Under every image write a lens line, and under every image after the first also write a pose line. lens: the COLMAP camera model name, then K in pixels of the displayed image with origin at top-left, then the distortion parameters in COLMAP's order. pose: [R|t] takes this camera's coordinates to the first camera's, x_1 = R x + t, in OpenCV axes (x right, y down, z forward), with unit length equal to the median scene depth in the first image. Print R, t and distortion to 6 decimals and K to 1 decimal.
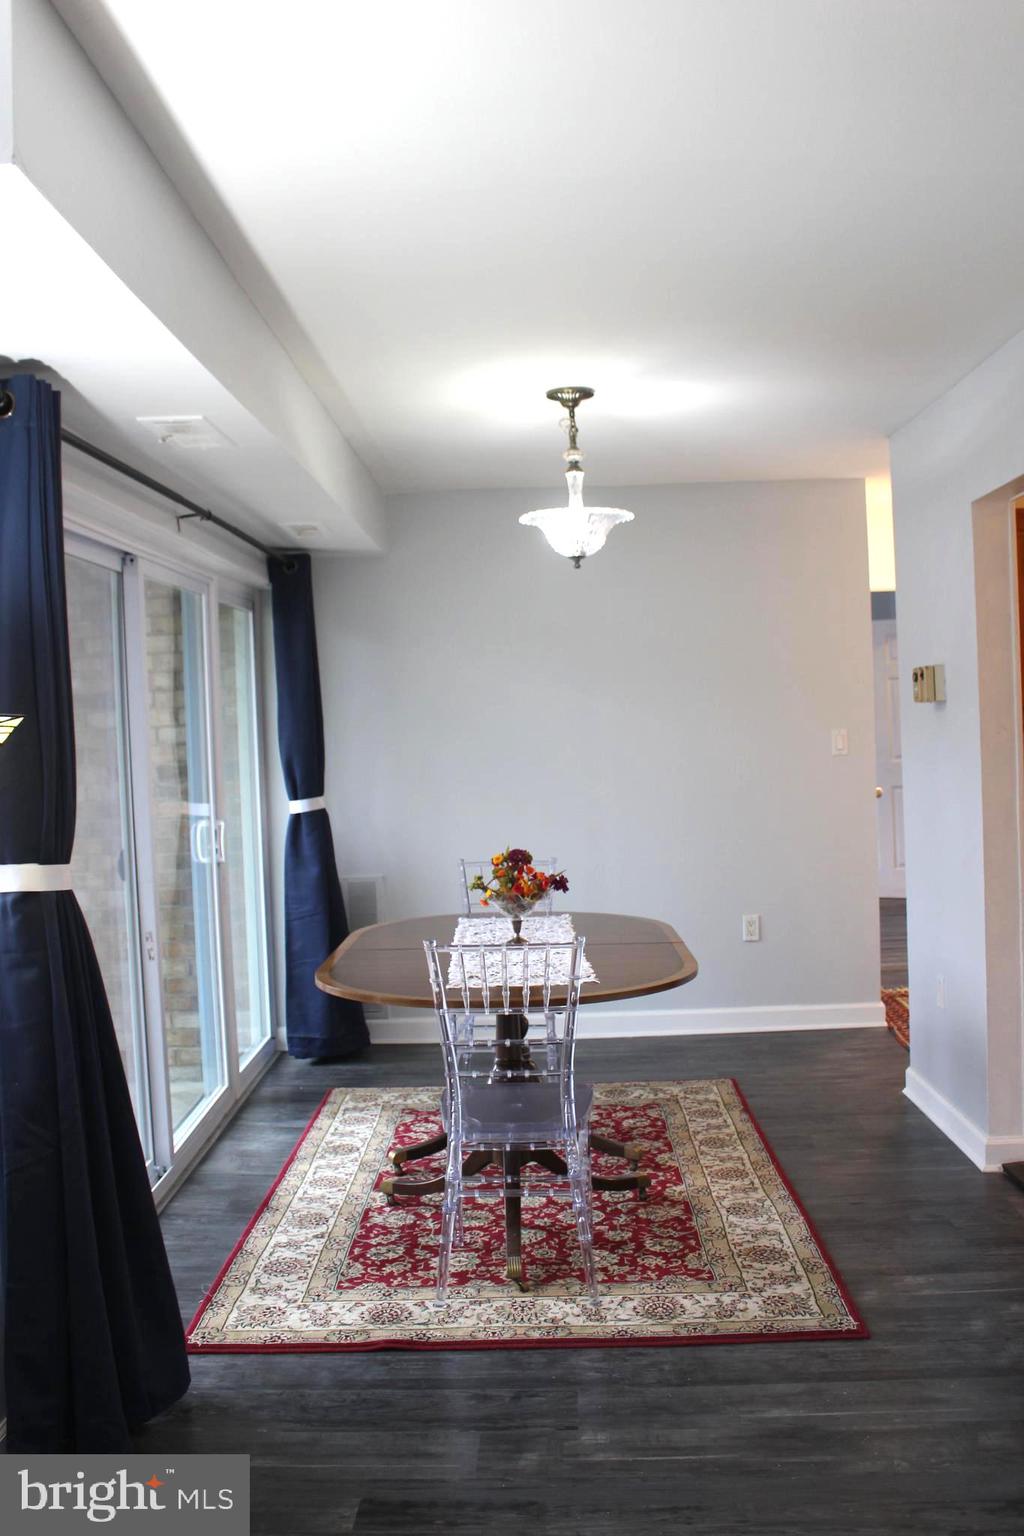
lens RADIAL K [[1342.7, 0, 547.6], [0, 1342.7, 763.9], [0, 0, 1]] dist [-0.114160, 0.001723]
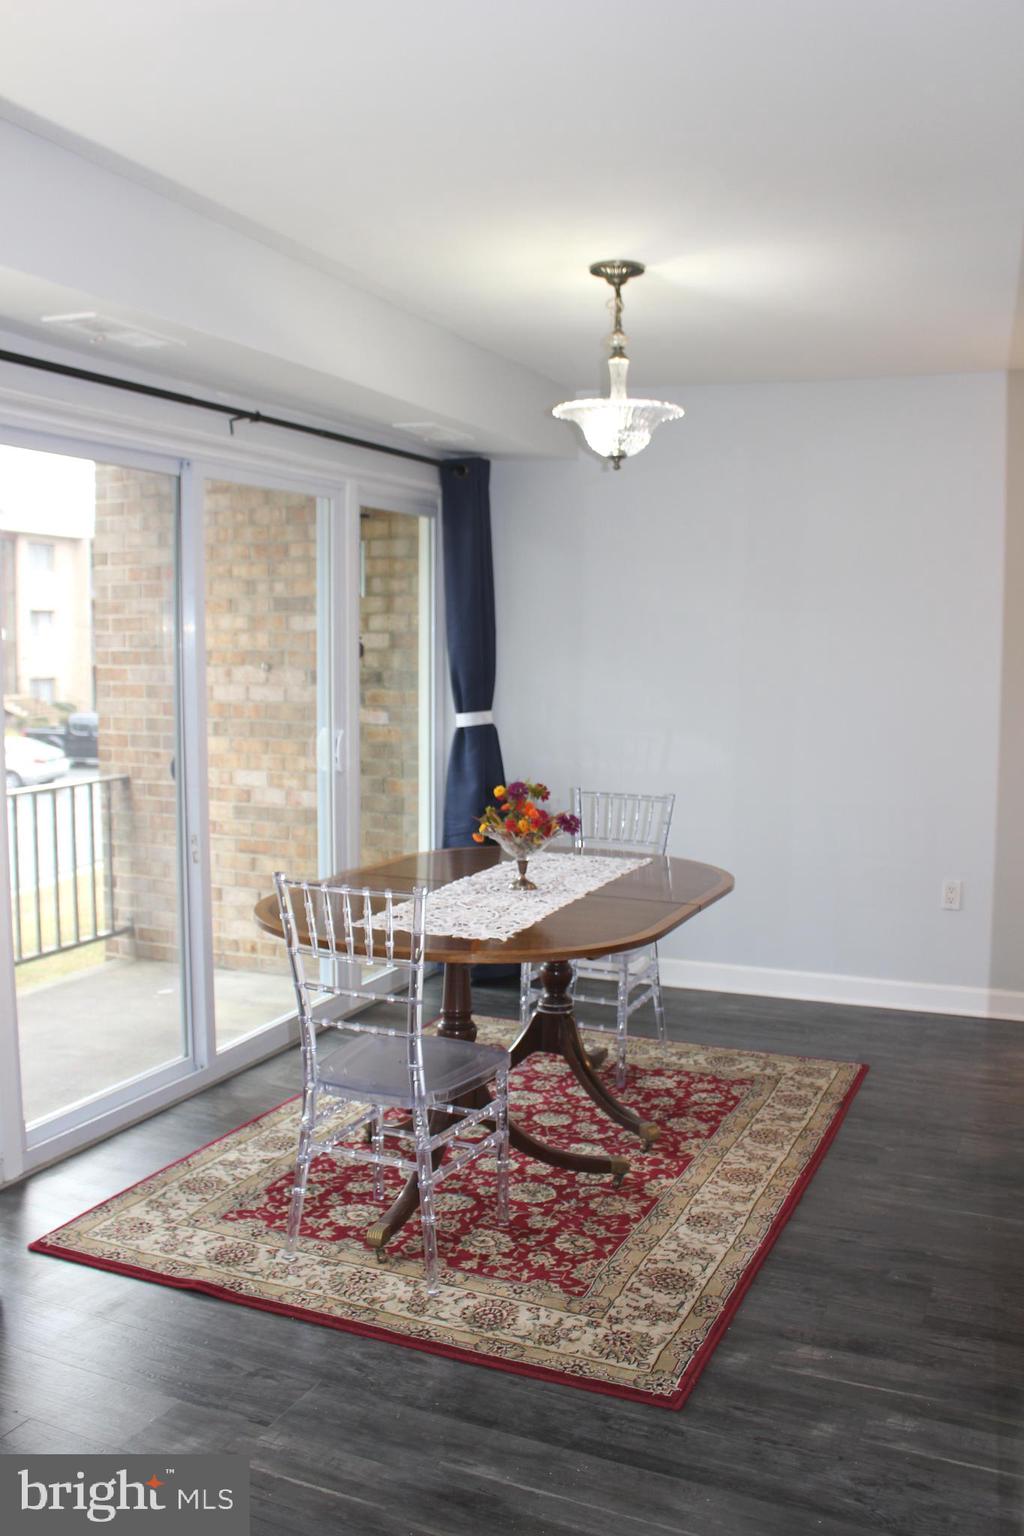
lens RADIAL K [[1342.7, 0, 547.6], [0, 1342.7, 763.9], [0, 0, 1]] dist [-0.114160, 0.001723]
pose [[0.925090, 0.075674, -0.372132, 0.322307], [-0.051178, 0.995848, 0.075286, -0.017646], [0.376284, -0.050601, 0.925122, 0.165077]]
